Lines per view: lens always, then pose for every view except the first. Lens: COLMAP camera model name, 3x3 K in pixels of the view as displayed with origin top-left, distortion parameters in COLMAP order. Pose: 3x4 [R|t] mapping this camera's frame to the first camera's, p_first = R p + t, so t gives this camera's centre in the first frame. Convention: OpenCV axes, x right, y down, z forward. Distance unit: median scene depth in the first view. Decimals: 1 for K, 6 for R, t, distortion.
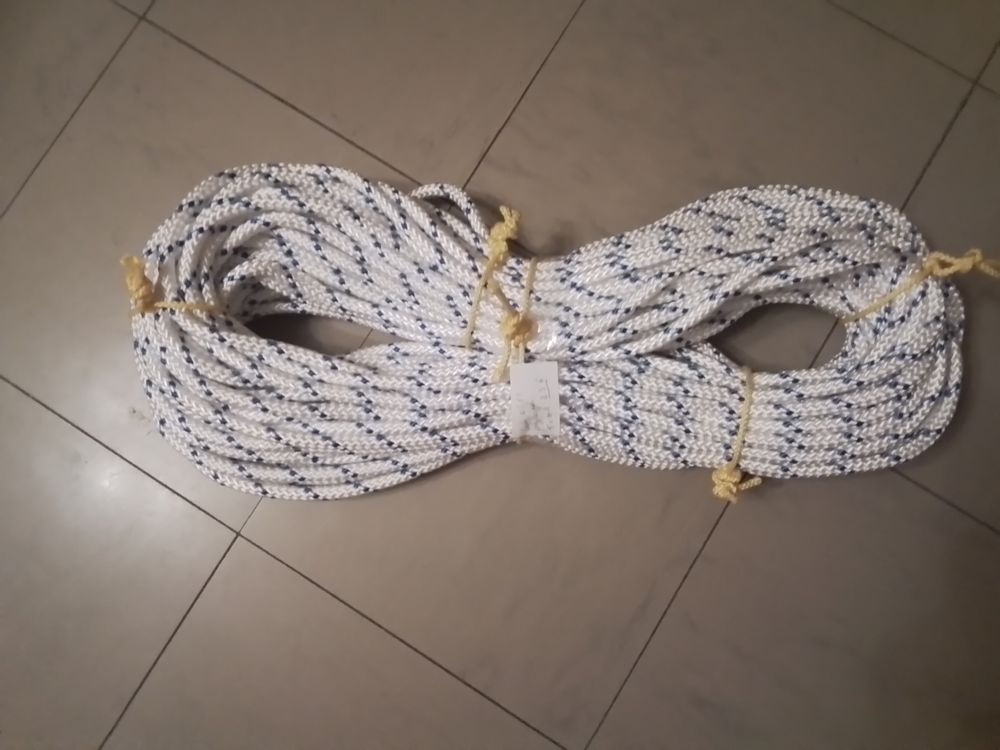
lens RADIAL K [[702.7, 0, 500.0], [0, 702.7, 375.0], [0, 0, 1]] dist [0.109538, -0.161890]
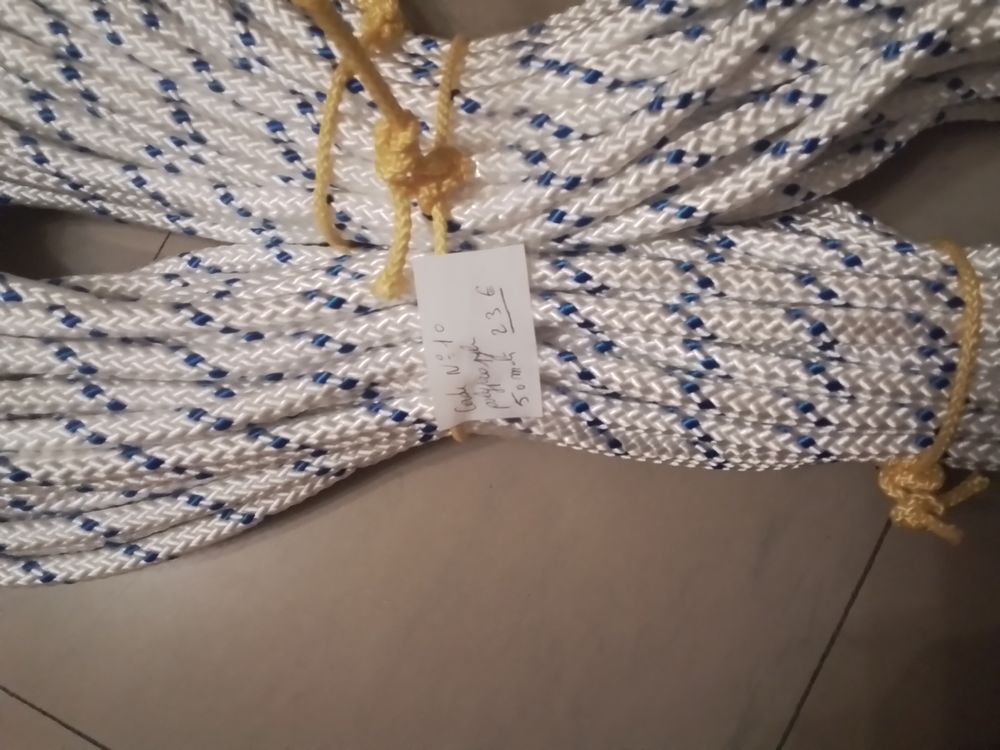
lens RADIAL K [[702.7, 0, 500.0], [0, 702.7, 375.0], [0, 0, 1]] dist [0.109538, -0.161890]
pose [[0.997539, -0.070092, 0.001687, 0.059305], [0.070036, 0.997283, 0.022844, 0.047963], [-0.003283, -0.022670, 0.999738, 0.560135]]
